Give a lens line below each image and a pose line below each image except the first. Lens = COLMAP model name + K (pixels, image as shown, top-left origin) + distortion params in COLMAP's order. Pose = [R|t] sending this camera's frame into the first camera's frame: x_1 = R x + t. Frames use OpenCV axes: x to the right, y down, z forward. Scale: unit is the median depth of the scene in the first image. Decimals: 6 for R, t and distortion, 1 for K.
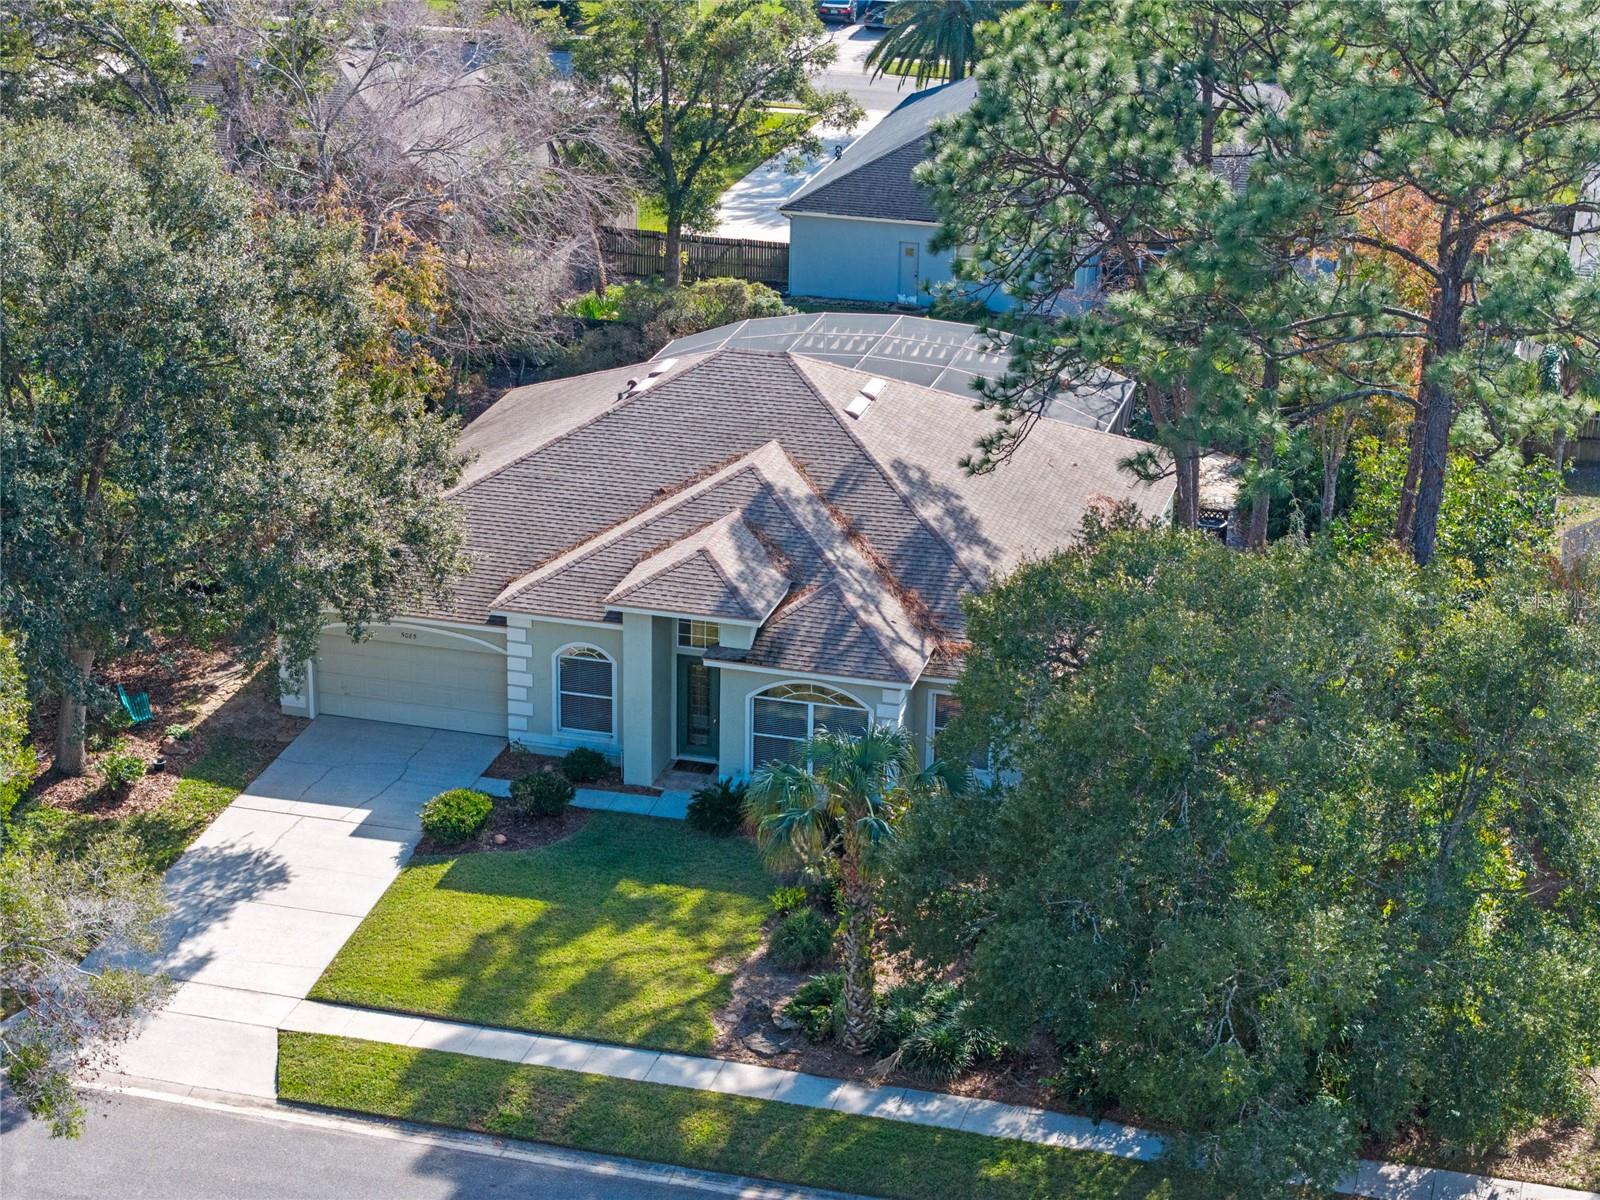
lens RADIAL K [[3118.4, 0, 800.0], [0, 3118.4, 600.0], [0, 0, 1]] dist [-0.106658, 0.221339]
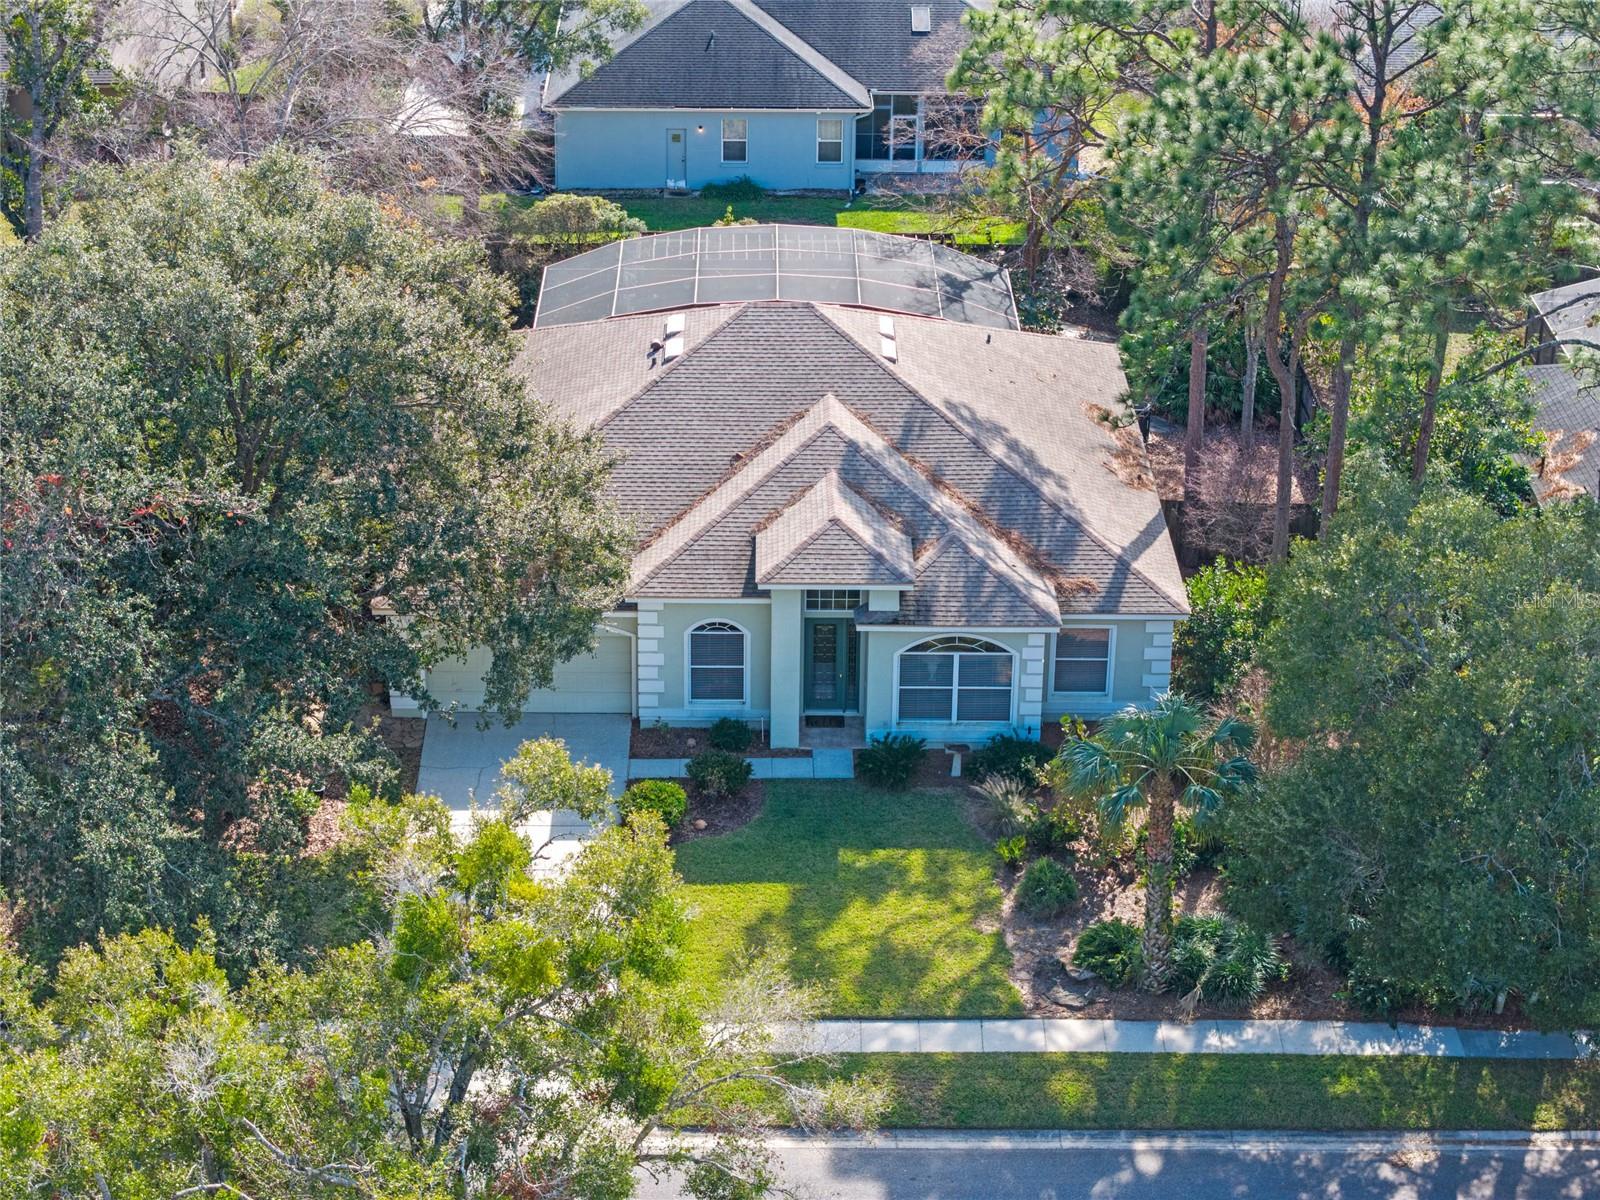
lens RADIAL K [[3118.4, 0, 800.0], [0, 3118.4, 600.0], [0, 0, 1]] dist [-0.106658, 0.221339]
pose [[0.964028, -0.121058, 0.236631, -0.296833], [0.099787, 0.989978, 0.099935, -0.096132], [-0.246357, -0.072728, 0.966446, -0.005024]]
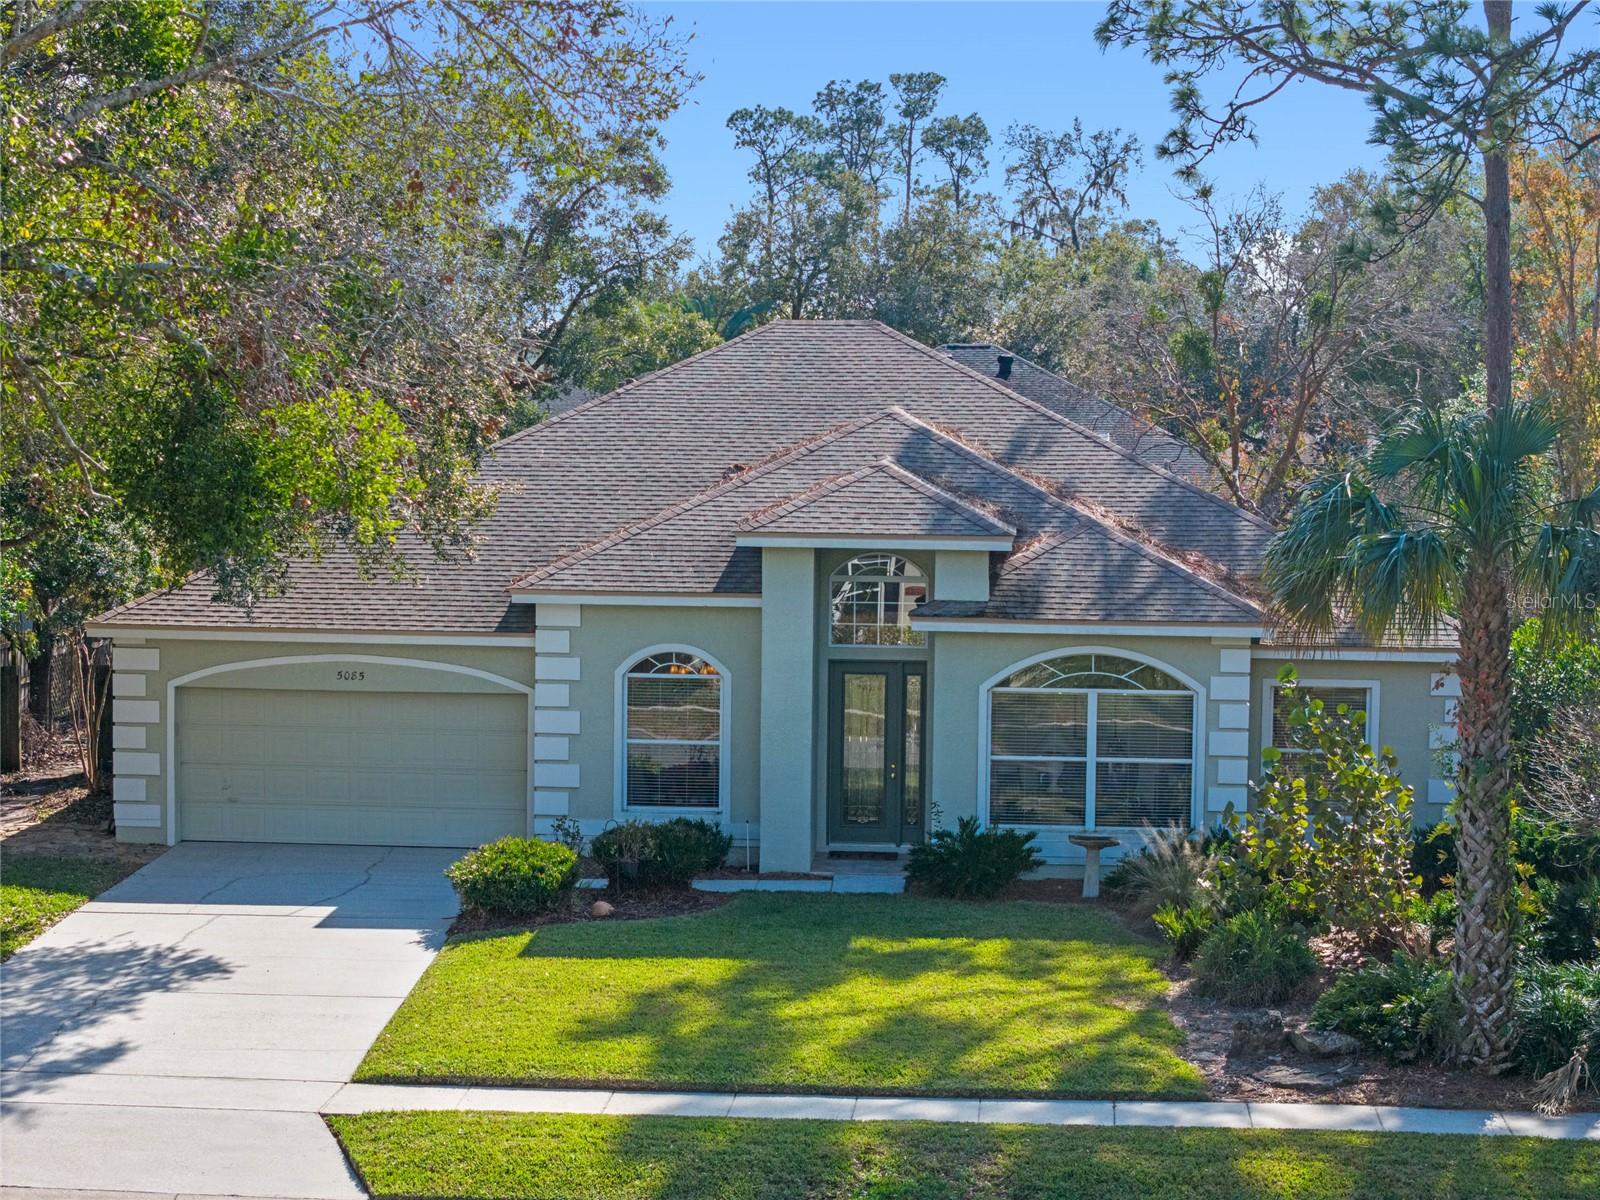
lens RADIAL K [[3118.4, 0, 800.0], [0, 3118.4, 600.0], [0, 0, 1]] dist [-0.106658, 0.221339]
pose [[0.982341, -0.020674, 0.185953, -0.160746], [0.072460, 0.958354, -0.276238, 0.176765], [-0.172498, 0.284834, 0.942928, 0.452933]]
